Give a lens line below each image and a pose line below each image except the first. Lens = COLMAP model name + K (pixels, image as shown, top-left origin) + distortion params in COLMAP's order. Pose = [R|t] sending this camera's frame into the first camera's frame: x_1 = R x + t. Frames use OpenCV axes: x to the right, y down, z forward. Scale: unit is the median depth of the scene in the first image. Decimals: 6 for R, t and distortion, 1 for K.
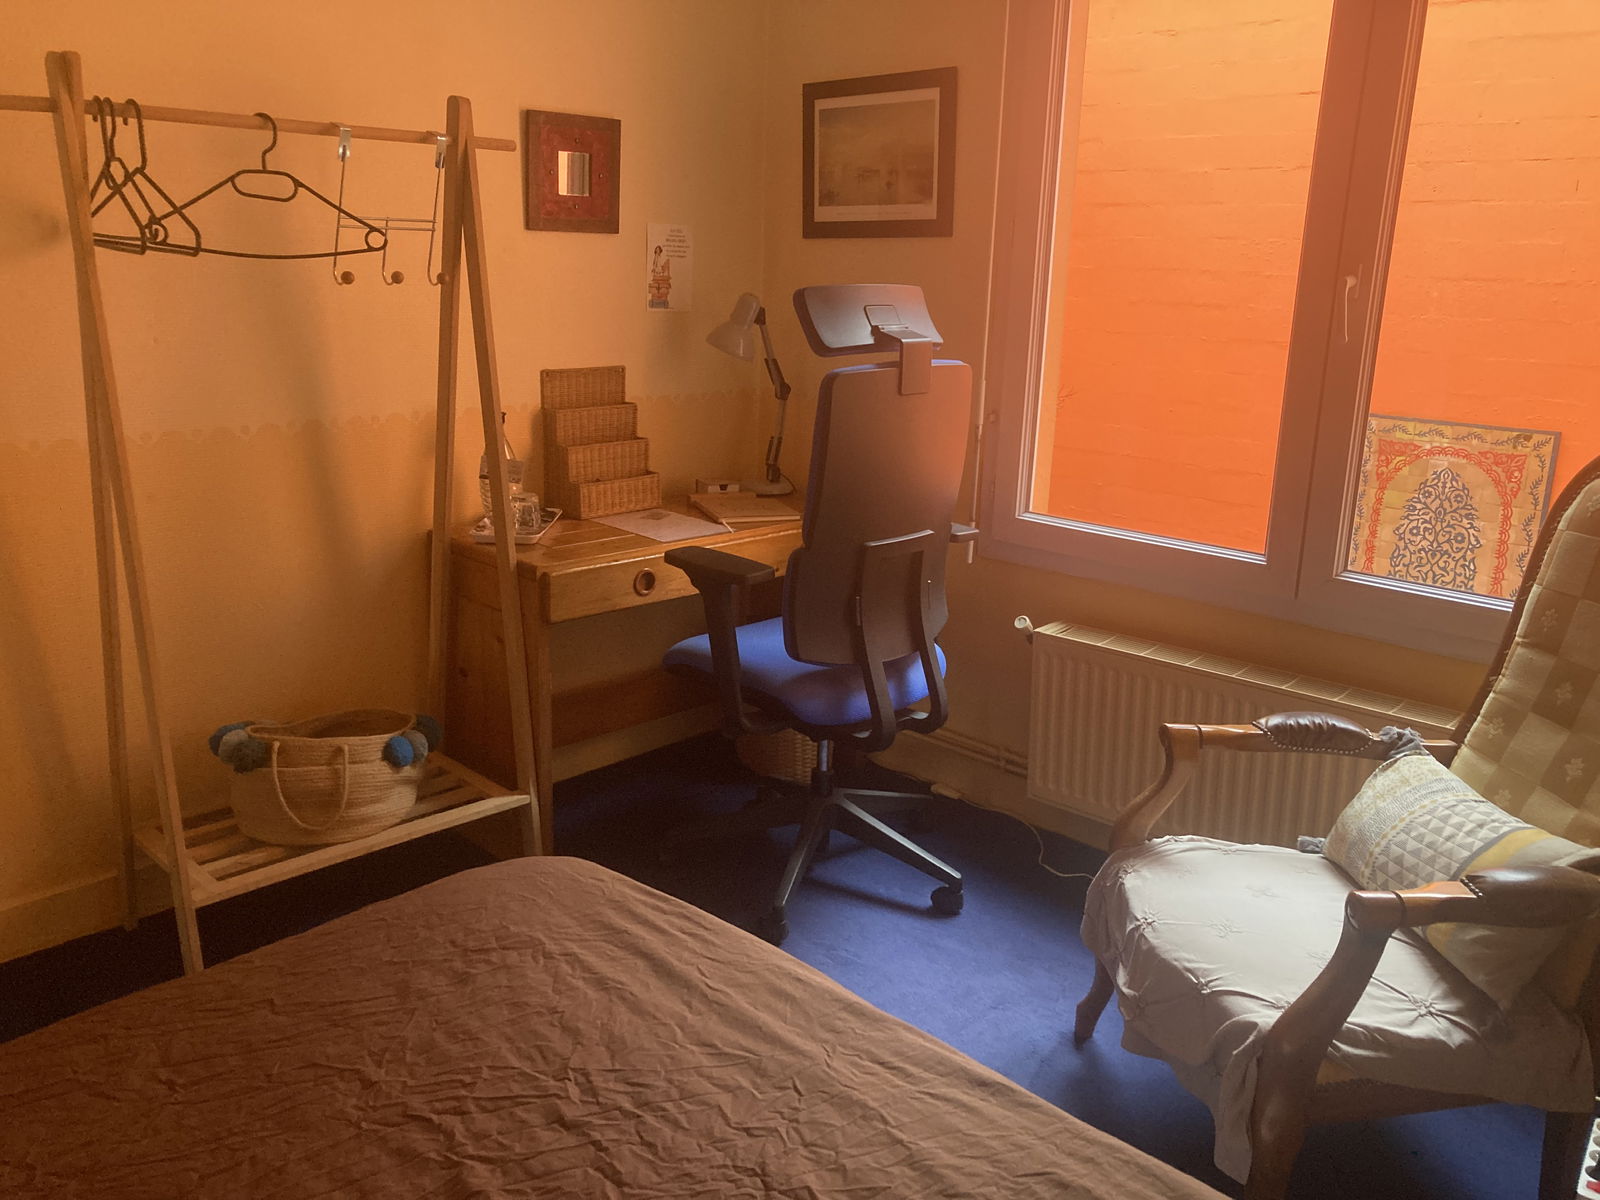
lens RADIAL K [[1312.7, 0, 800.0], [0, 1312.7, 600.0], [0, 0, 1]] dist [0.016574, 0.003540]
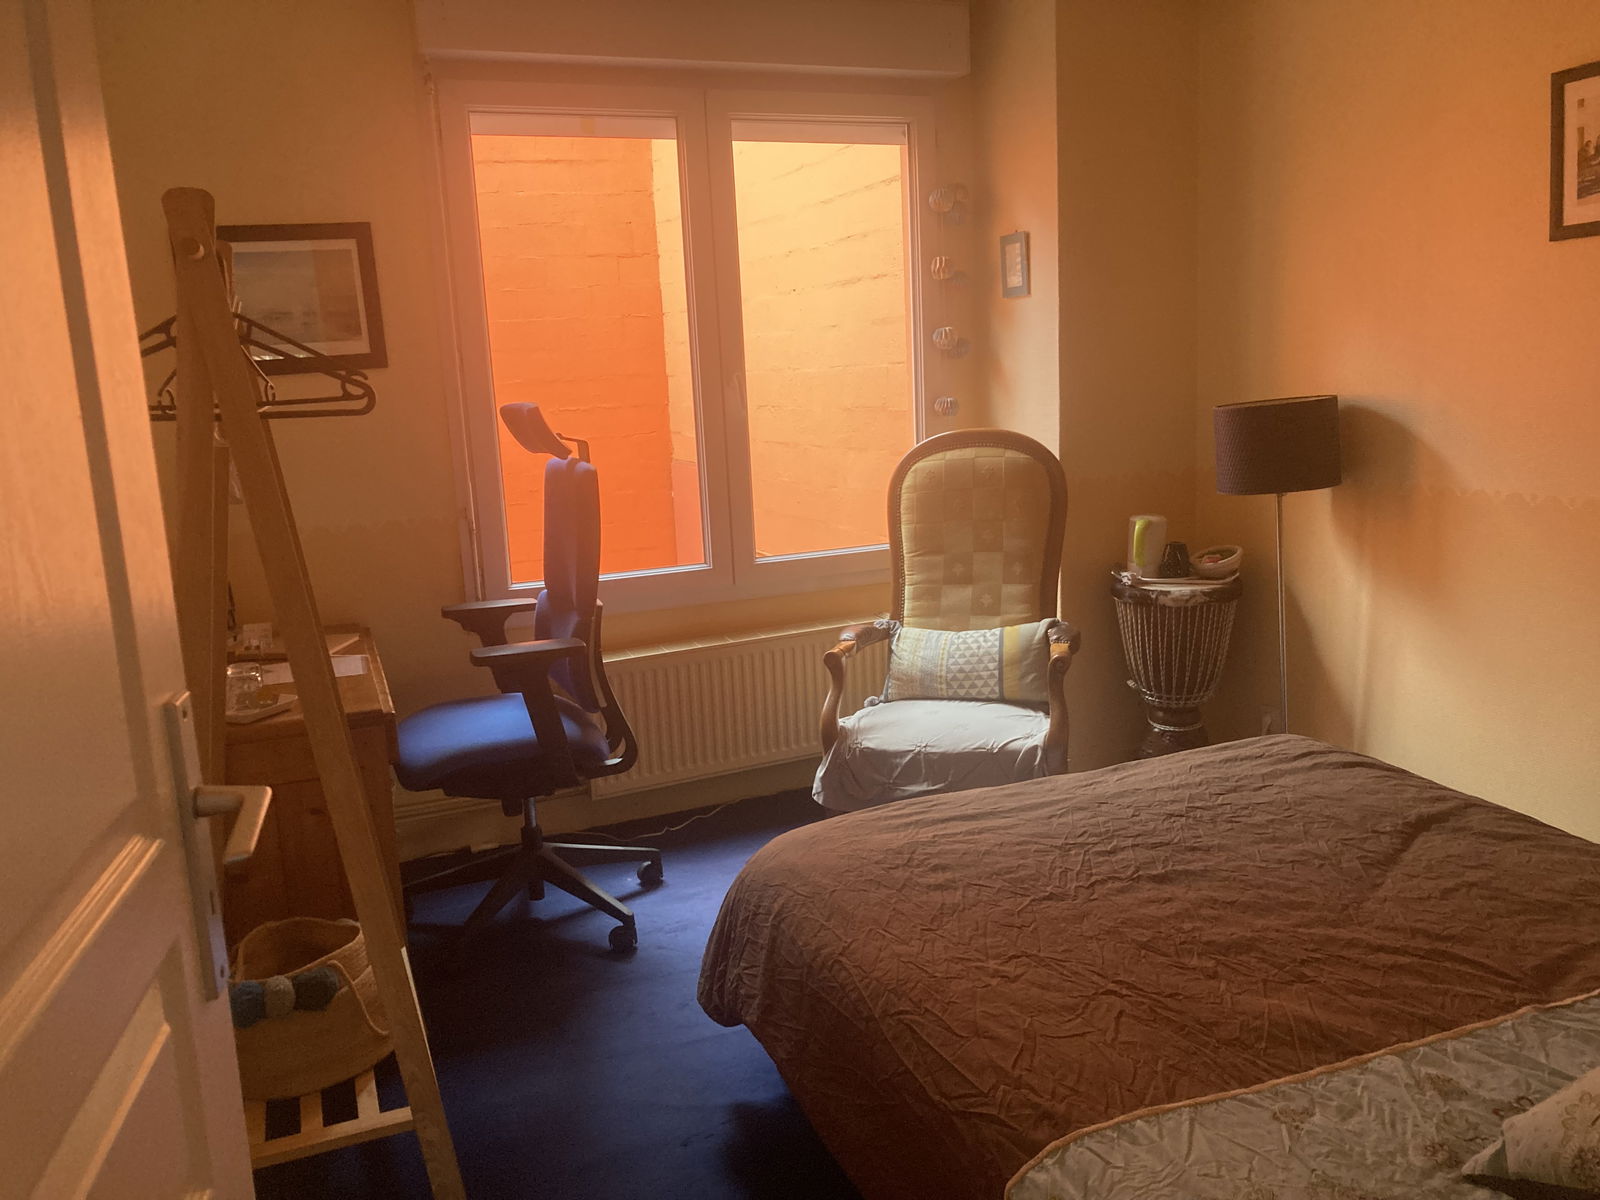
lens RADIAL K [[1320.8, 0, 800.0], [0, 1320.8, 600.0], [0, 0, 1]] dist [0.075685, 0.000145]
pose [[0.391699, -0.211688, 0.895411, -1.262458], [0.297362, 0.950074, 0.094529, -0.137815], [-0.870717, 0.229234, 0.435091, 0.363869]]
